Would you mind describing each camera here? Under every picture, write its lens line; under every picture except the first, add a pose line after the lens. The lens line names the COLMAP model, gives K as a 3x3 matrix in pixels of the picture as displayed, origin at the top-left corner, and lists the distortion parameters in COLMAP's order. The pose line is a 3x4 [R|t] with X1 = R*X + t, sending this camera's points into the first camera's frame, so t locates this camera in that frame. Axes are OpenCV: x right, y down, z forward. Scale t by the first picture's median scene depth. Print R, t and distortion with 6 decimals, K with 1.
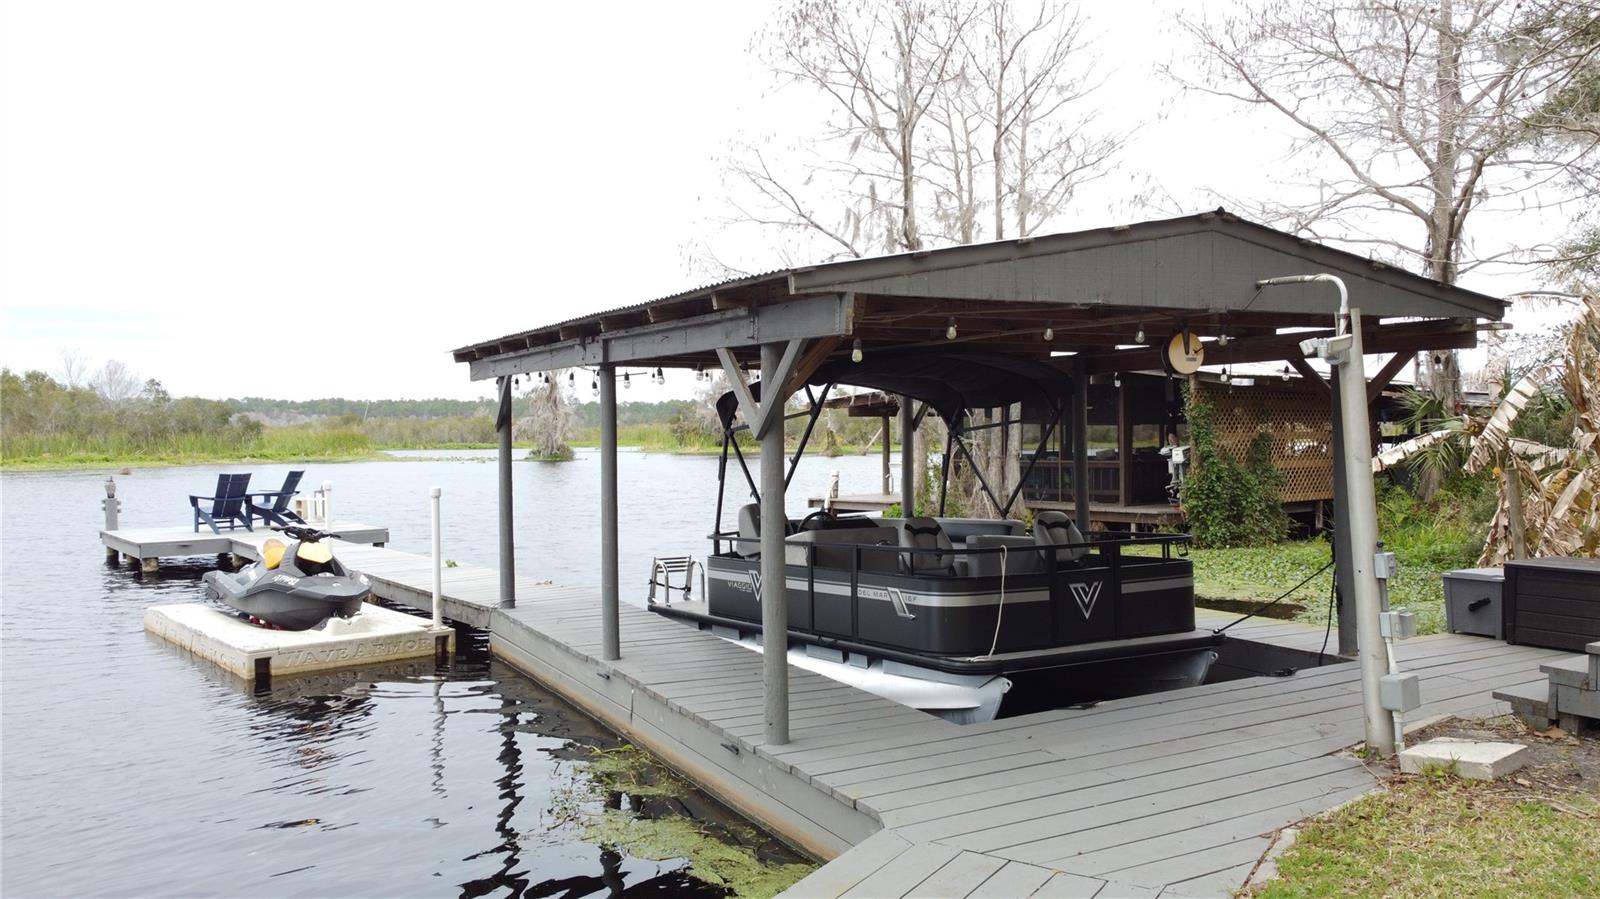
lens RADIAL K [[1205.4, 0, 799.7], [0, 1205.4, 457.5], [0, 0, 1]] dist [0.013350, -0.012696]
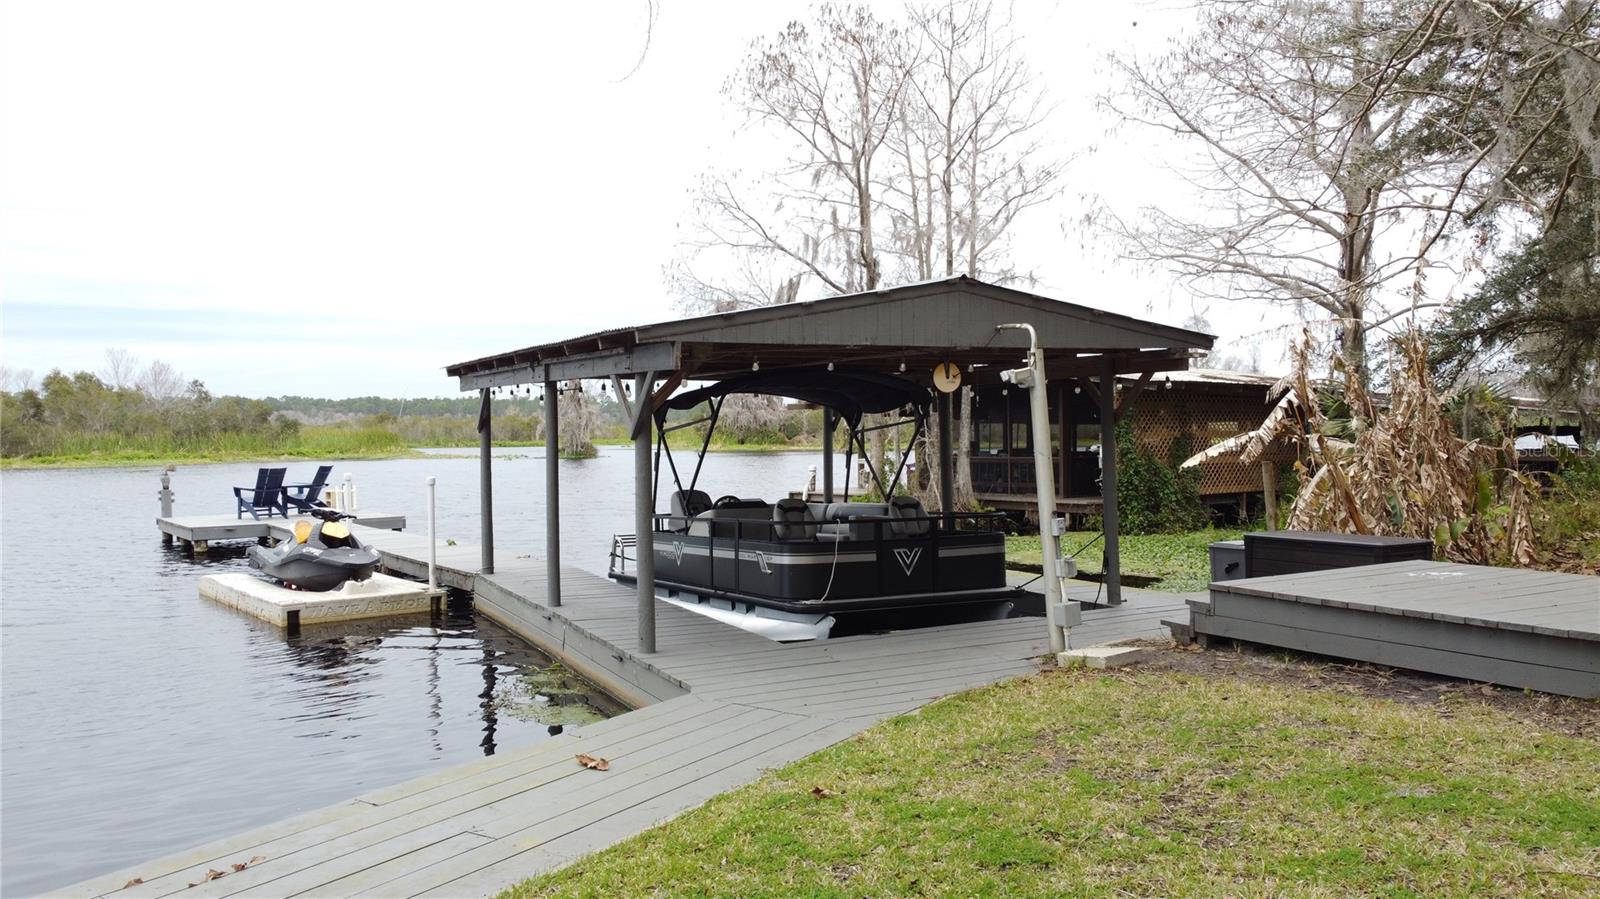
lens RADIAL K [[1205.4, 0, 799.7], [0, 1205.4, 457.5], [0, 0, 1]] dist [0.013350, -0.012696]
pose [[0.999647, -0.000083, -0.026562, 0.090751], [0.000134, 0.999998, 0.001916, 0.001544], [0.026562, -0.001919, 0.999645, -0.190740]]
